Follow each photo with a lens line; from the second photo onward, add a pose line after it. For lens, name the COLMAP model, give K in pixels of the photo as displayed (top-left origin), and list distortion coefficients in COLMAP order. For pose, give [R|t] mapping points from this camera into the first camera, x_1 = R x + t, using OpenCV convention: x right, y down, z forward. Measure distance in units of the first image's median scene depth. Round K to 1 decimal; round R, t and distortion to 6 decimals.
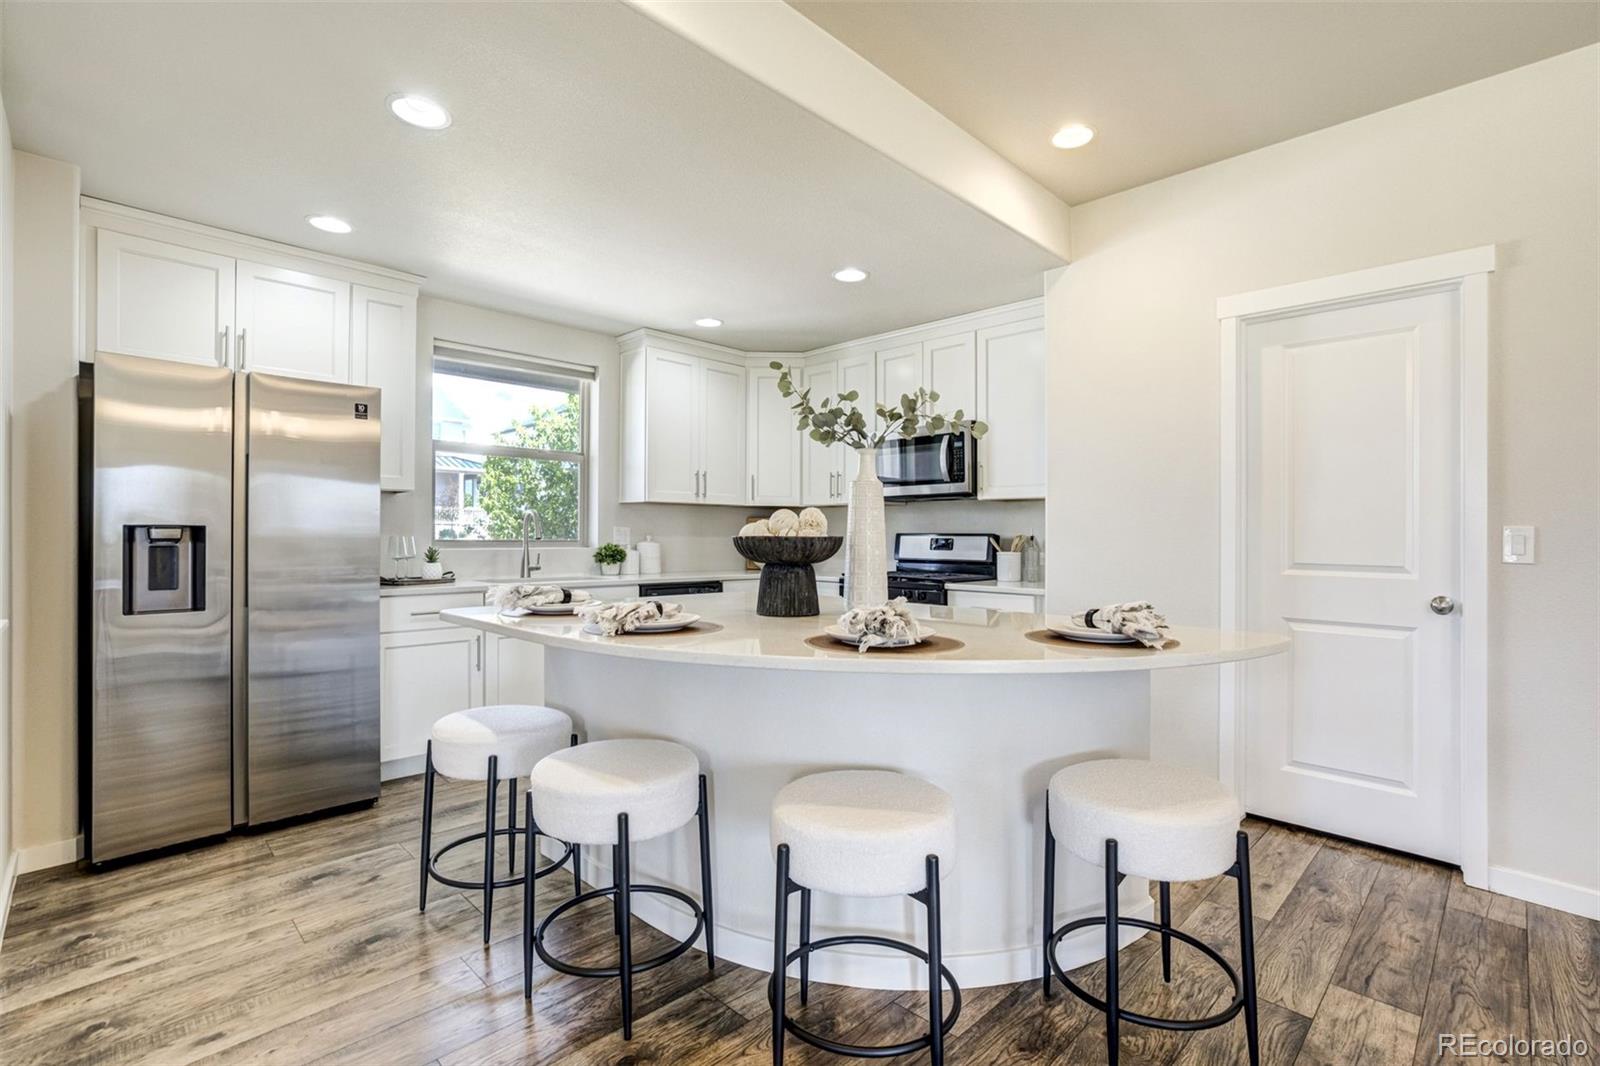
lens RADIAL K [[742.3, 0, 799.6], [0, 742.3, 540.1], [0, 0, 1]] dist [-0.040830, 0.012661]
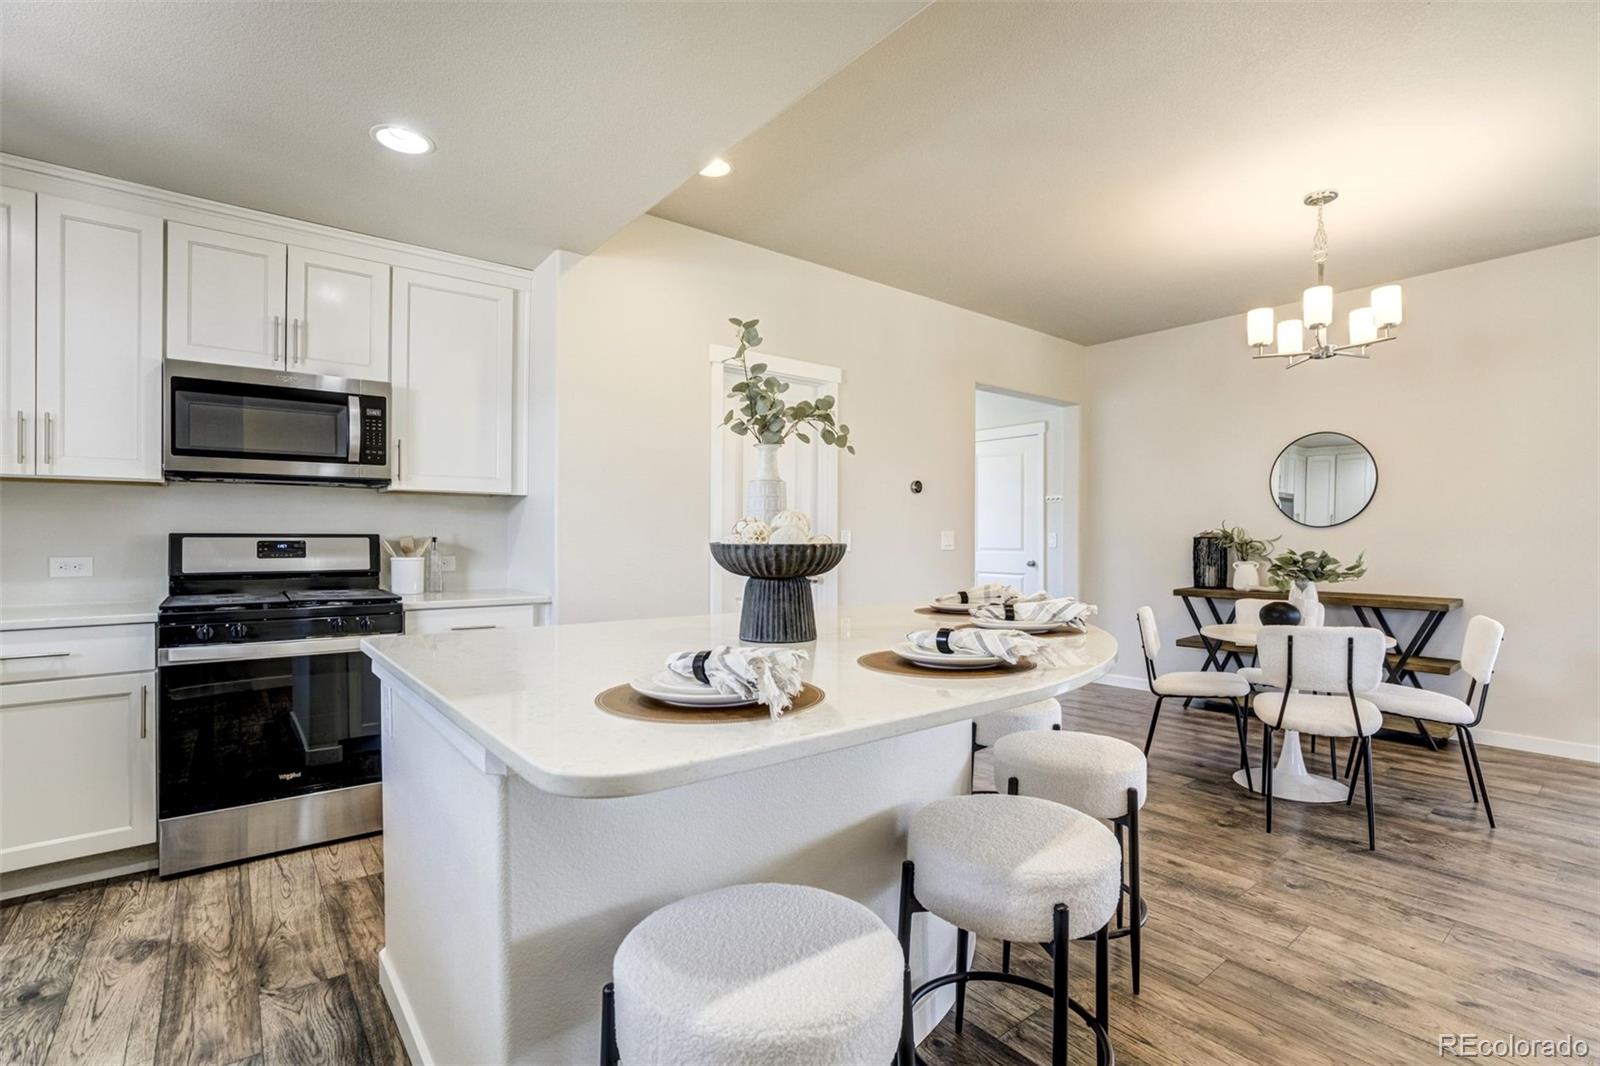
lens RADIAL K [[742.3, 0, 818.6], [0, 742.3, 541.6], [0, 0, 1]] dist [-0.040830, 0.012661]
pose [[0.093791, -0.015480, 0.995472, -0.463507], [0.001988, 0.999880, 0.015361, -0.011777], [-0.995590, 0.000538, 0.093811, 0.494048]]
